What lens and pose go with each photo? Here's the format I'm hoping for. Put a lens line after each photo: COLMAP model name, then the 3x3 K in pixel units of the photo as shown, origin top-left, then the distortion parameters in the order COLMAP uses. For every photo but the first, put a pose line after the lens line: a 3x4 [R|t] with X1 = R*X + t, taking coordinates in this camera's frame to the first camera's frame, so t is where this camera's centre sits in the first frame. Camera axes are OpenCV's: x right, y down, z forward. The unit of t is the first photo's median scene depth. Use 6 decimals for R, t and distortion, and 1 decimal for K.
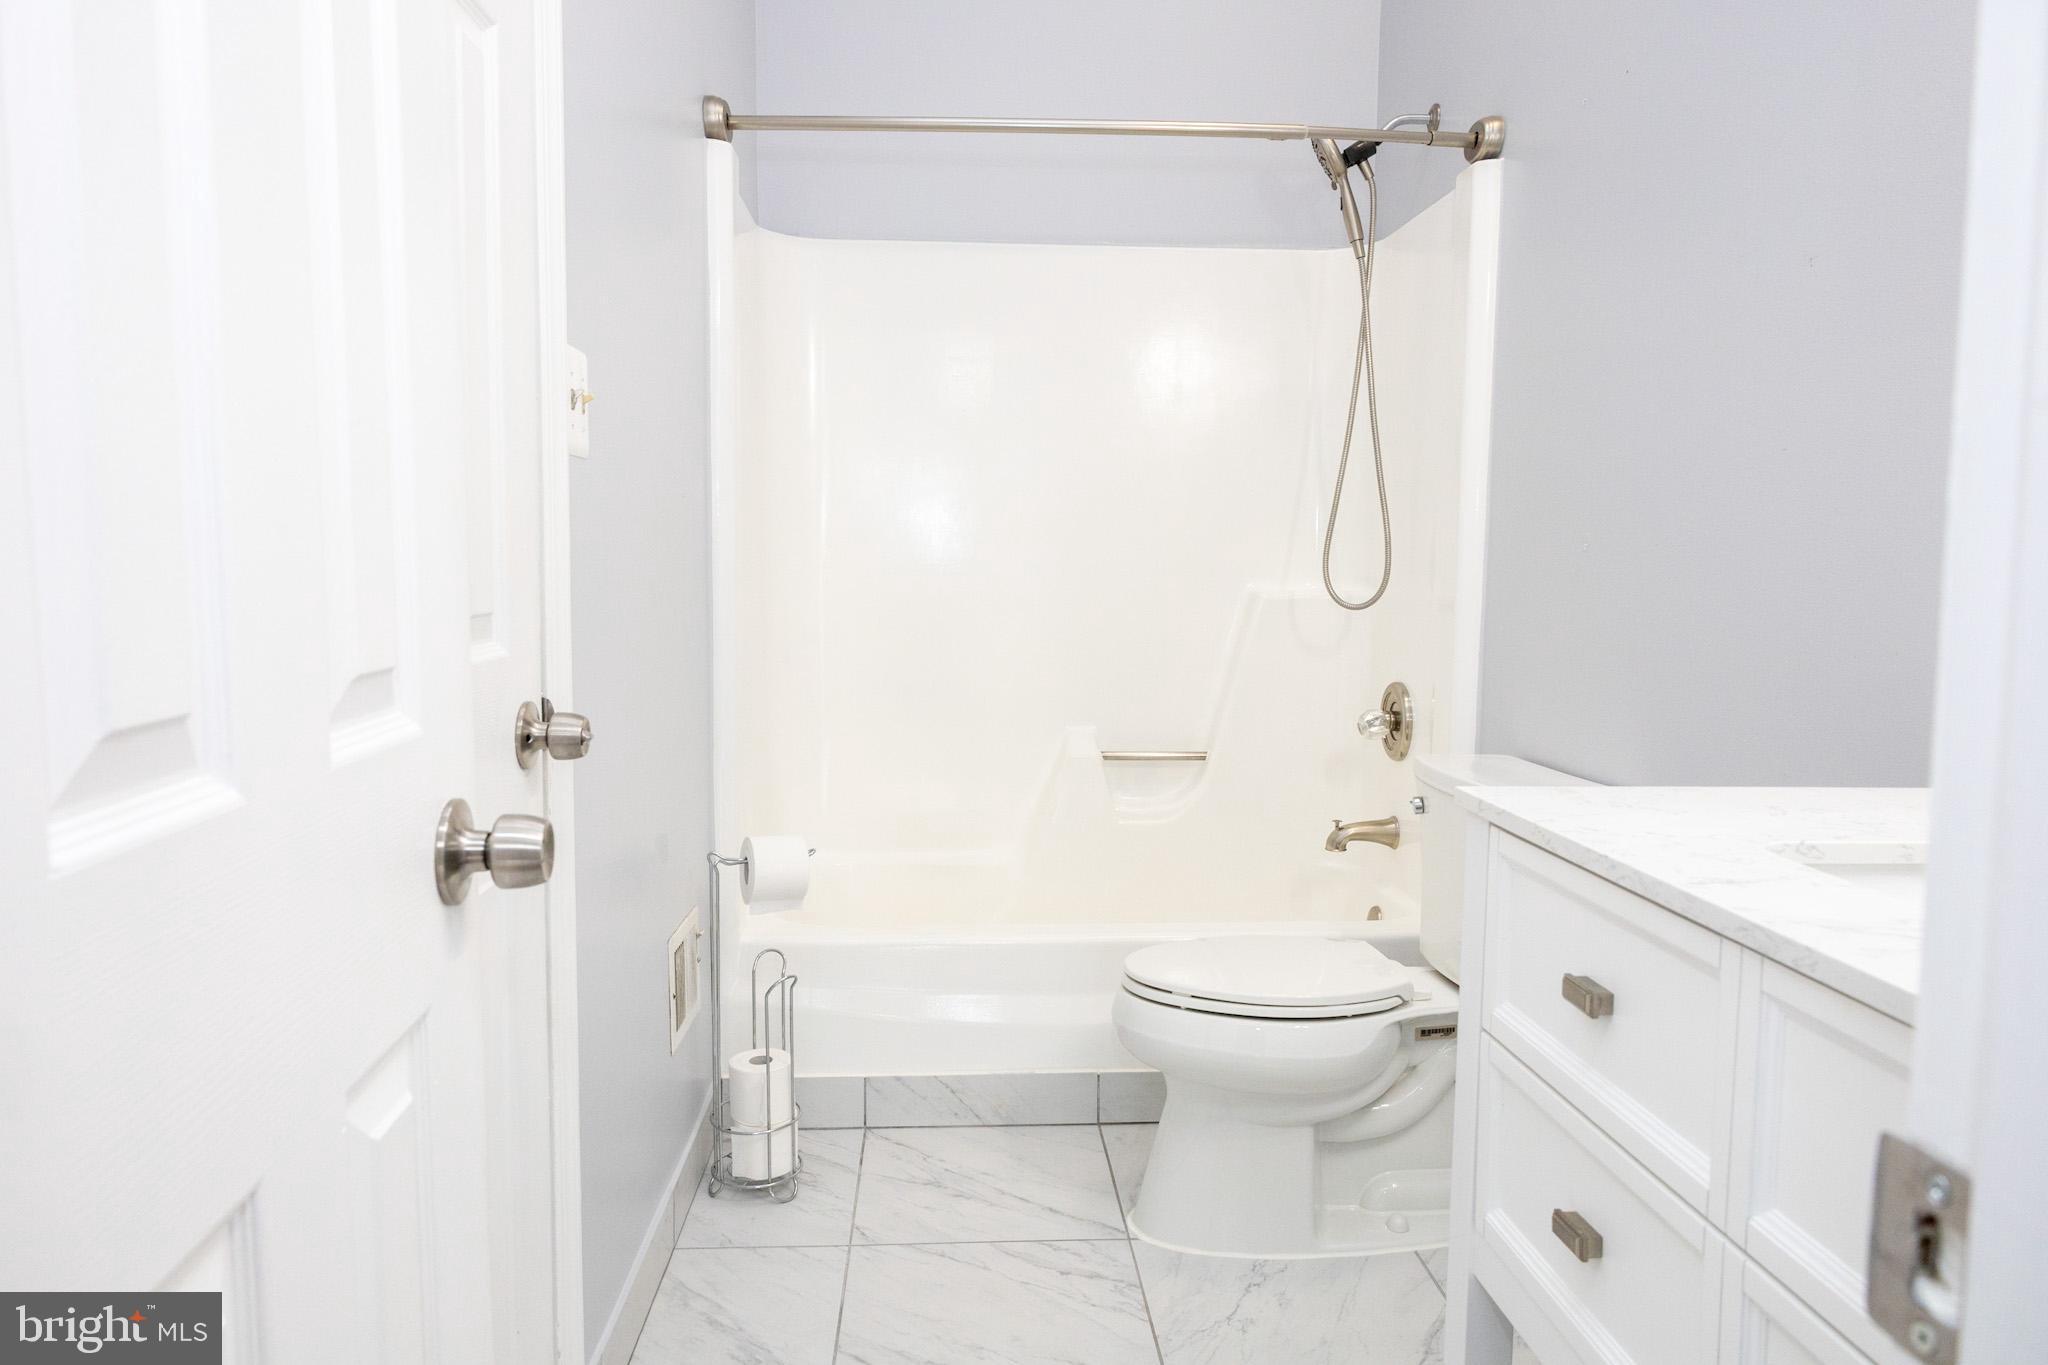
lens RADIAL K [[1355.5, 0, 1024.0], [0, 1355.5, 682.5], [0, 0, 1]] dist [-0.004427, 0.001213]
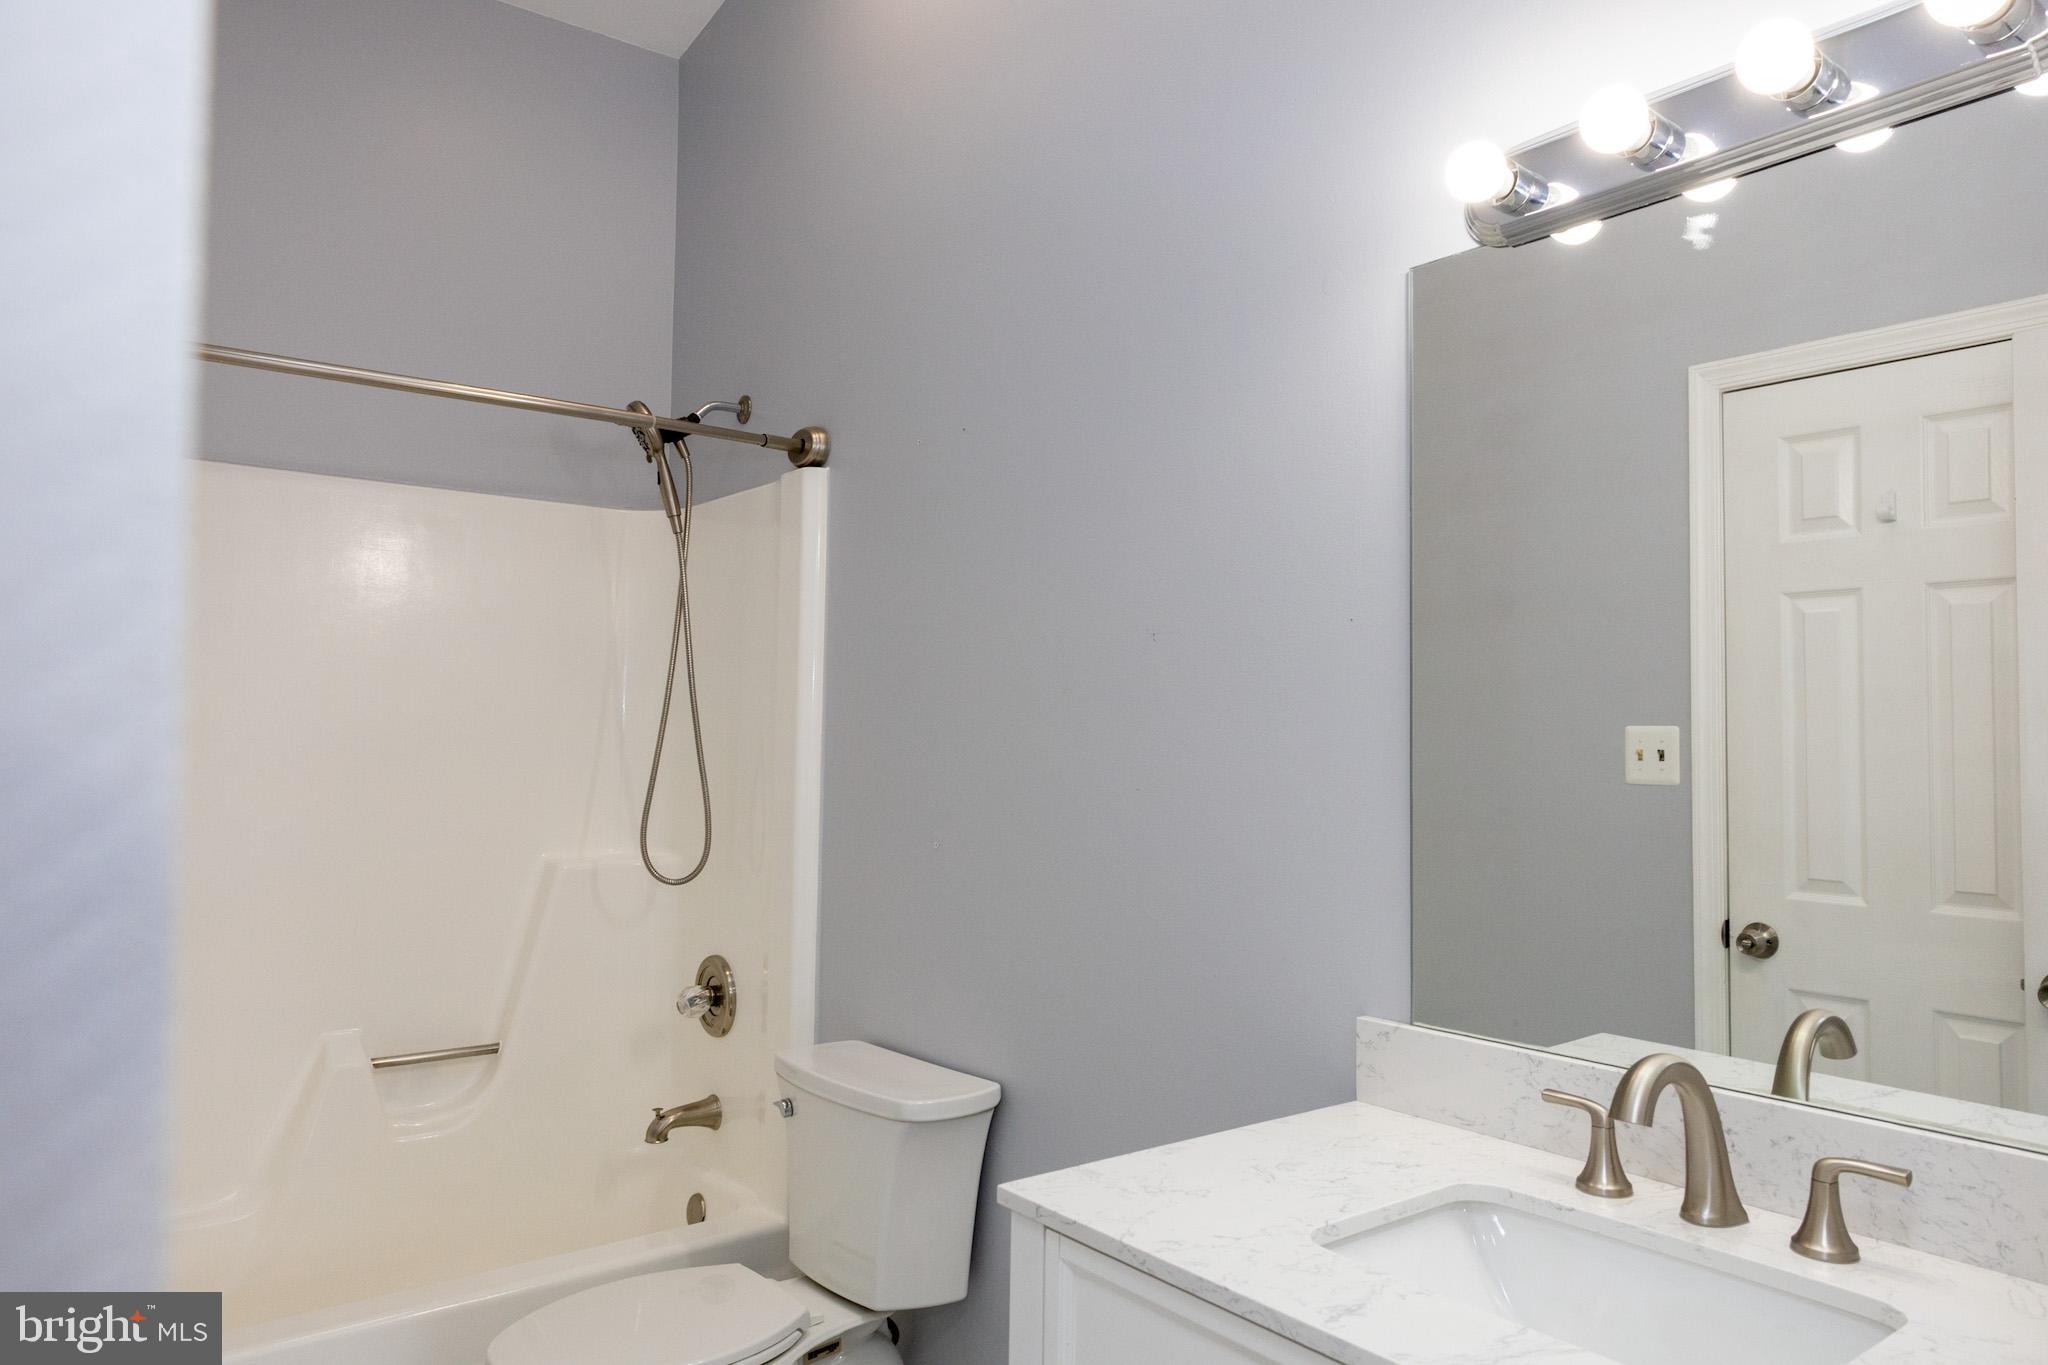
lens RADIAL K [[1355.5, 0, 1024.0], [0, 1355.5, 682.5], [0, 0, 1]] dist [-0.004427, 0.001213]
pose [[0.821559, 0.024178, 0.569611, -0.108630], [0.048087, 0.992601, -0.111490, -0.078792], [-0.568093, 0.118987, 0.814317, 0.050887]]
